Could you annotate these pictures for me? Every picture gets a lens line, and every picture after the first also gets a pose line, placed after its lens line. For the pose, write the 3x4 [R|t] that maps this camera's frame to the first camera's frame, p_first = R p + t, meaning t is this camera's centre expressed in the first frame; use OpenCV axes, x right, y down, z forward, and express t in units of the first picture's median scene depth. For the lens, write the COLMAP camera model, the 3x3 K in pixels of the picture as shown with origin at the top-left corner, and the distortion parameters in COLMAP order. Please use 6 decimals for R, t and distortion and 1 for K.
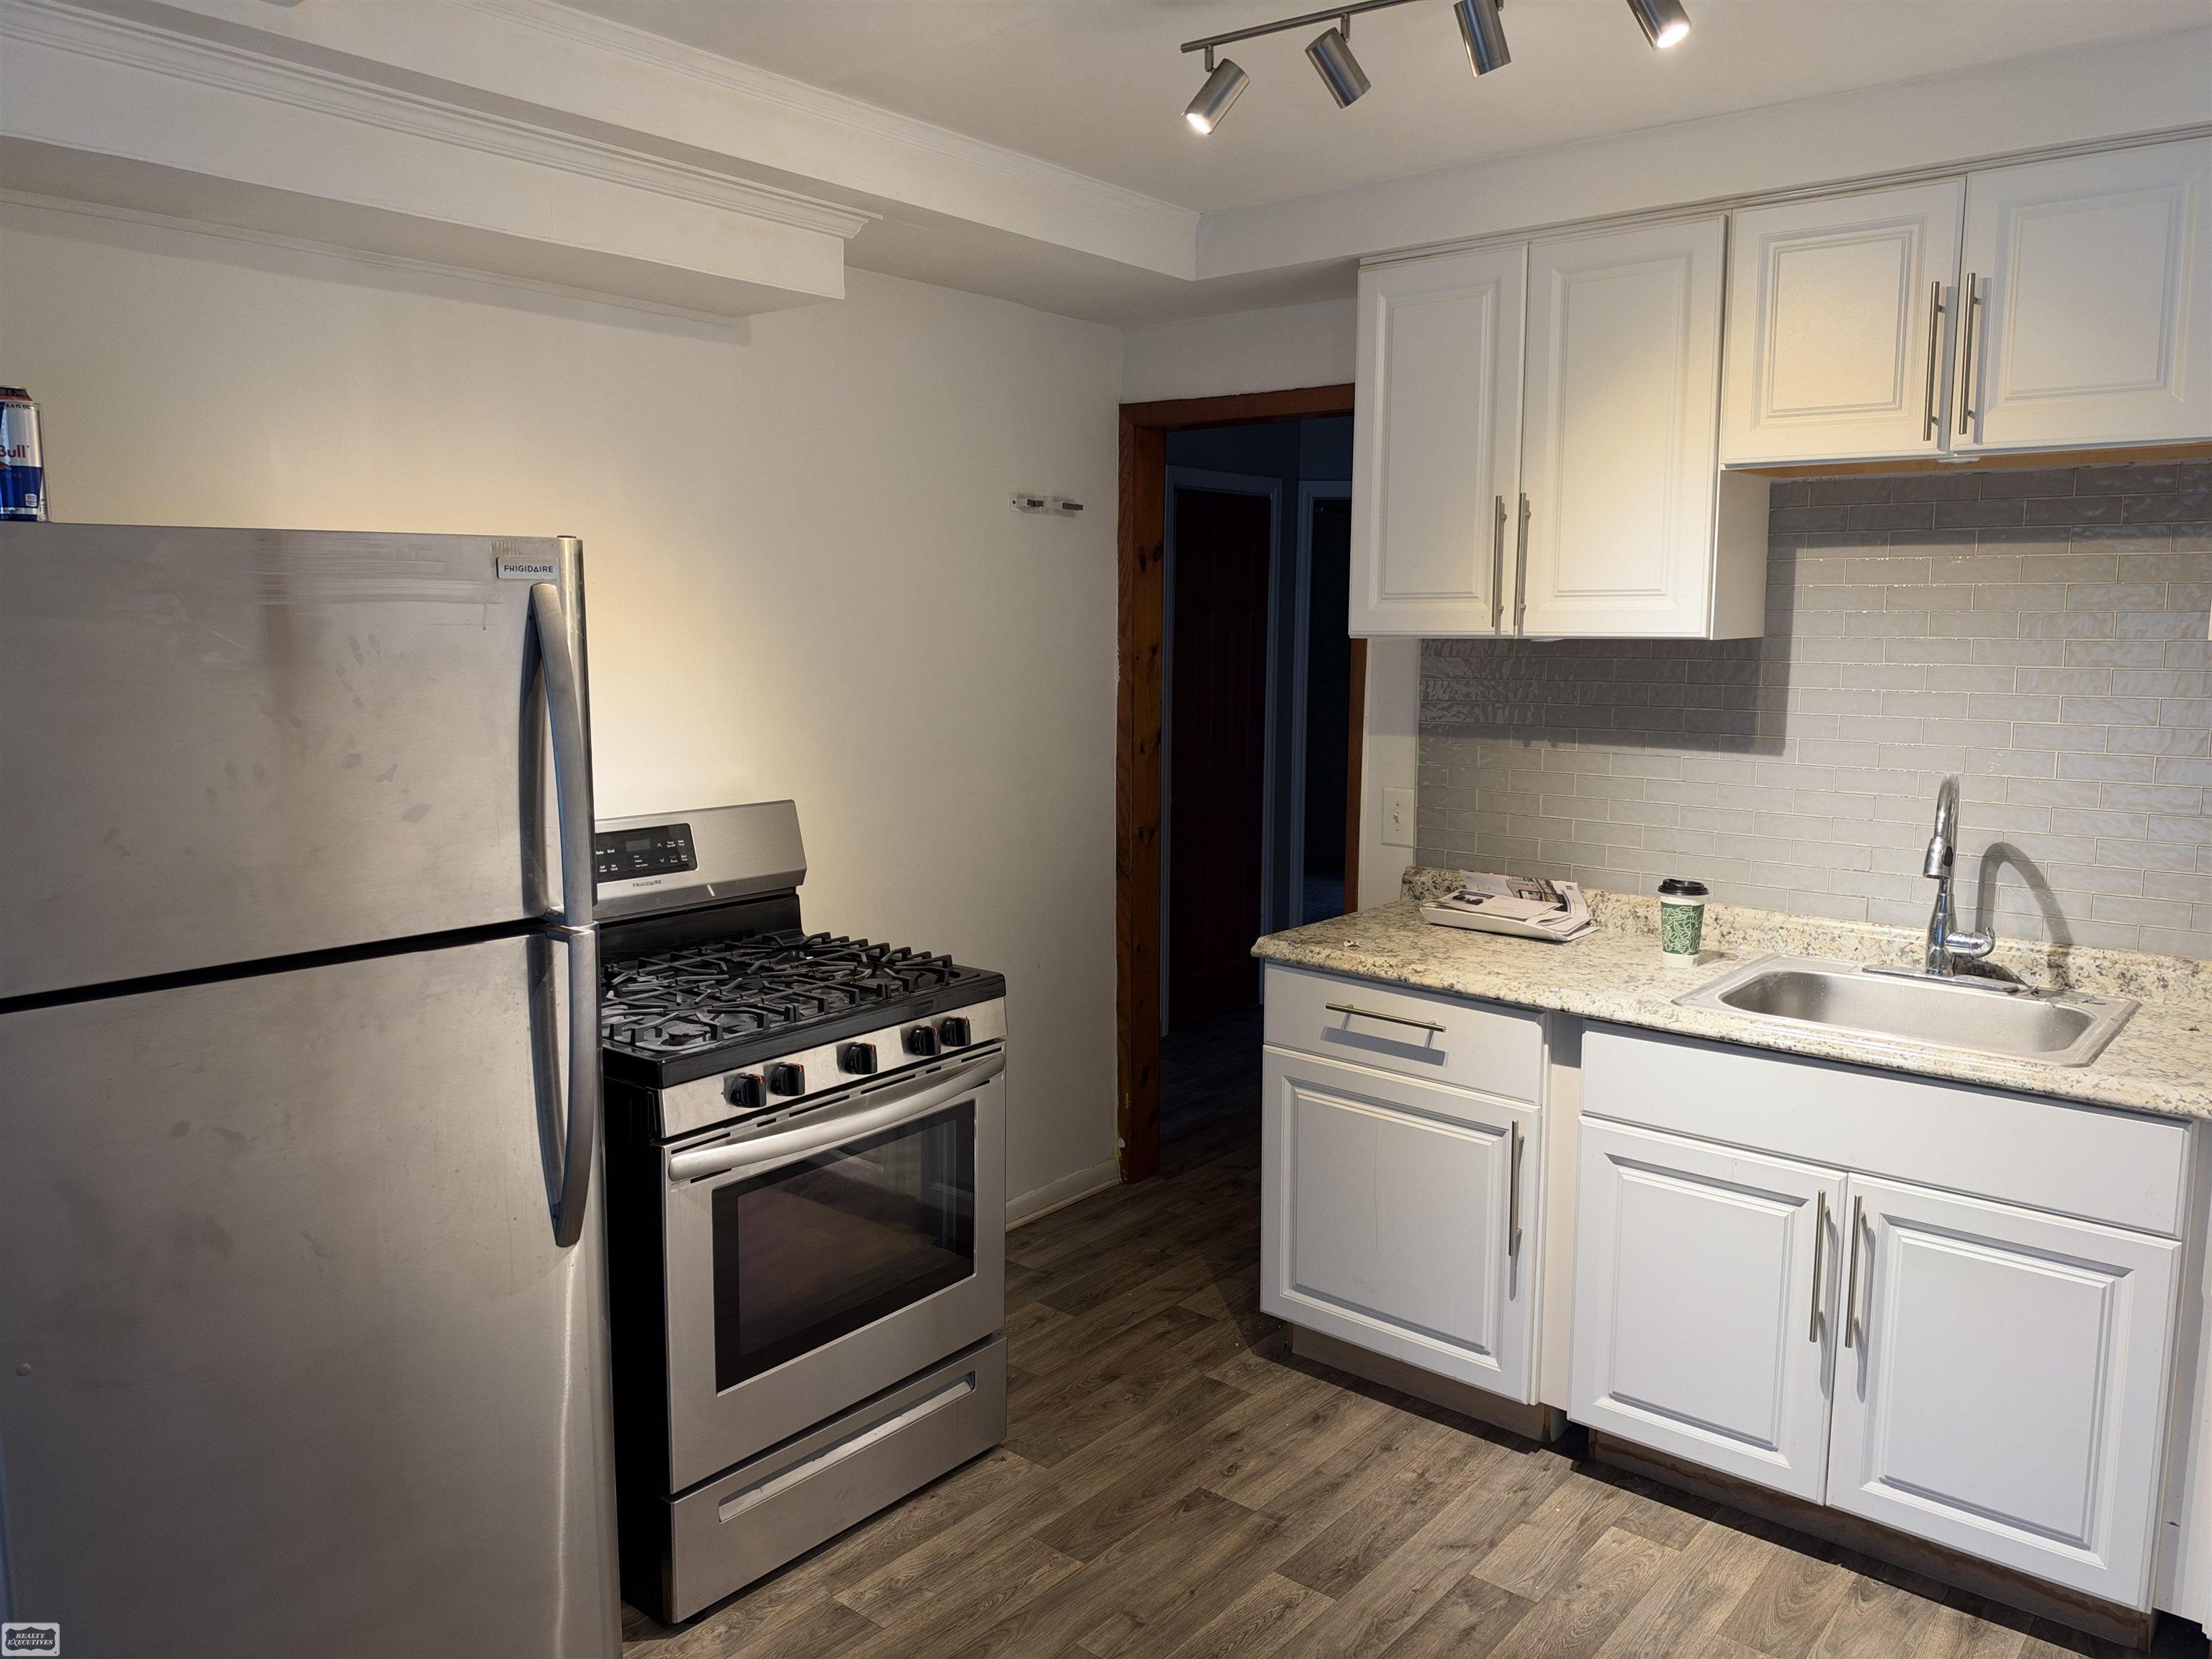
lens RADIAL K [[1545.8, 0, 1109.9], [0, 1545.8, 811.1], [0, 0, 1]] dist [0.086638, -0.243414]
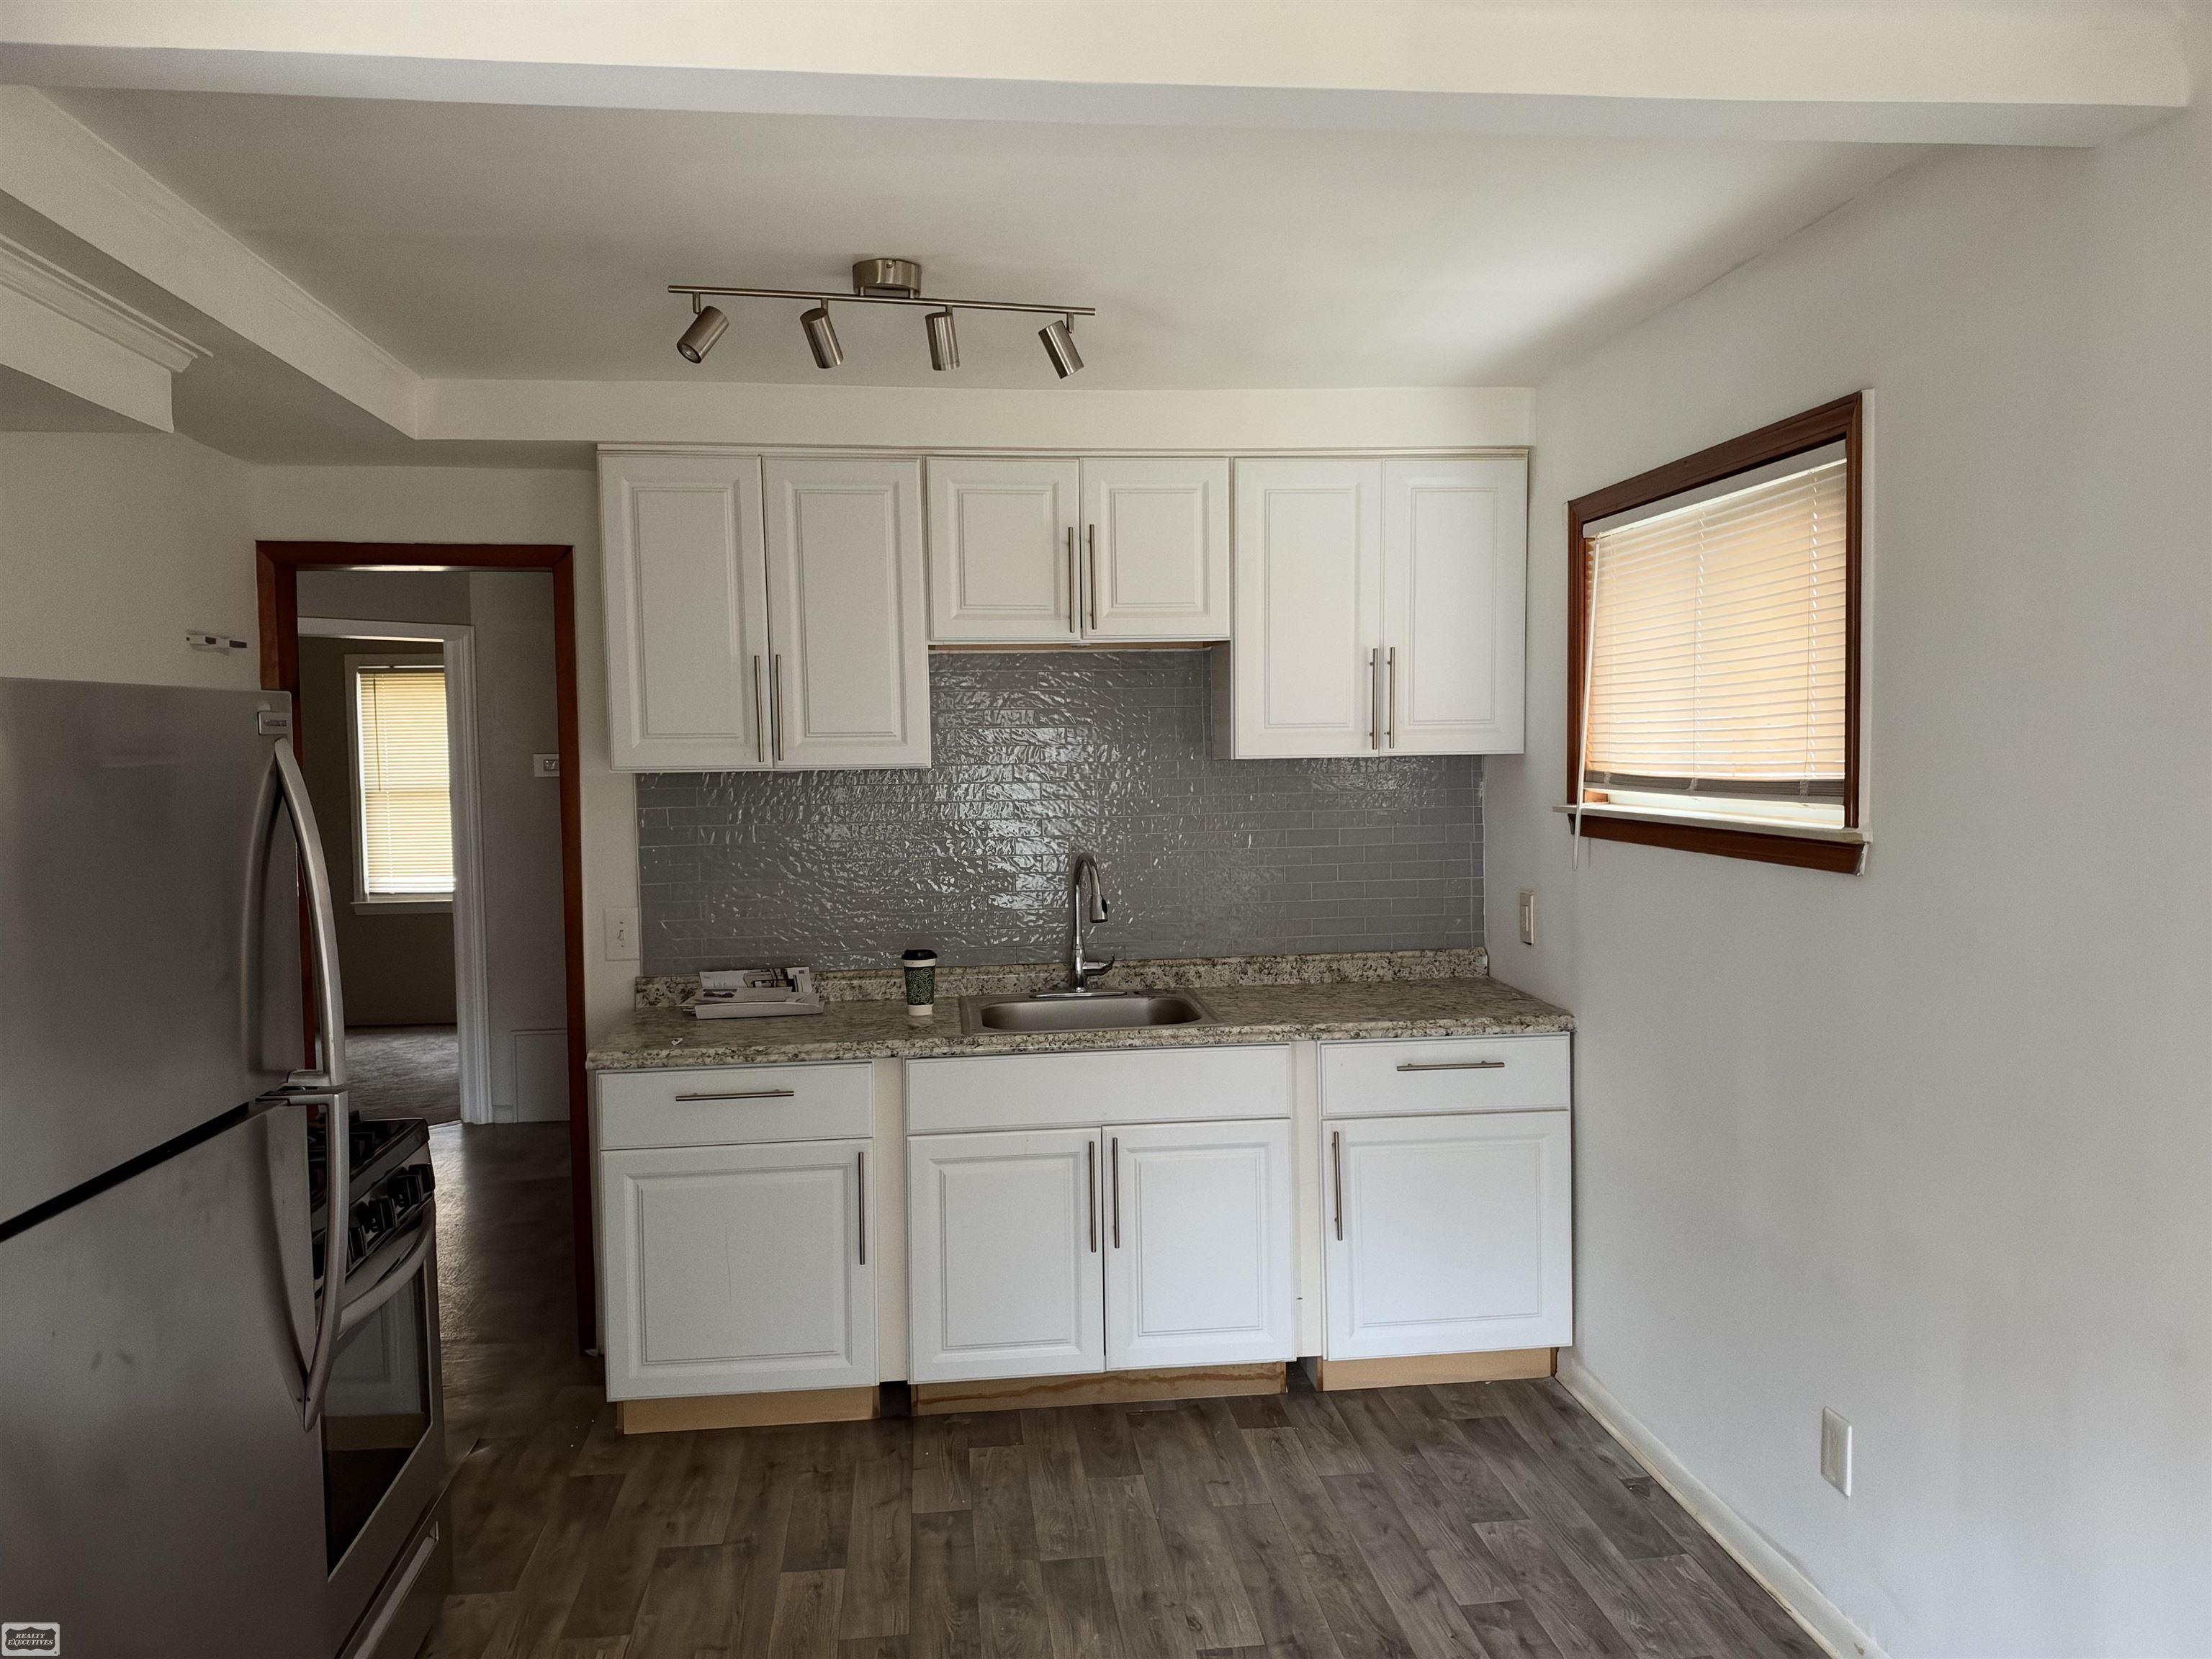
lens RADIAL K [[1545.8, 0, 1109.9], [0, 1545.8, 811.1], [0, 0, 1]] dist [0.086638, -0.243414]
pose [[0.665185, -0.042225, 0.745484, -0.496090], [0.107369, 0.993433, -0.039534, -0.002397], [-0.738919, 0.106340, 0.665350, -0.009546]]
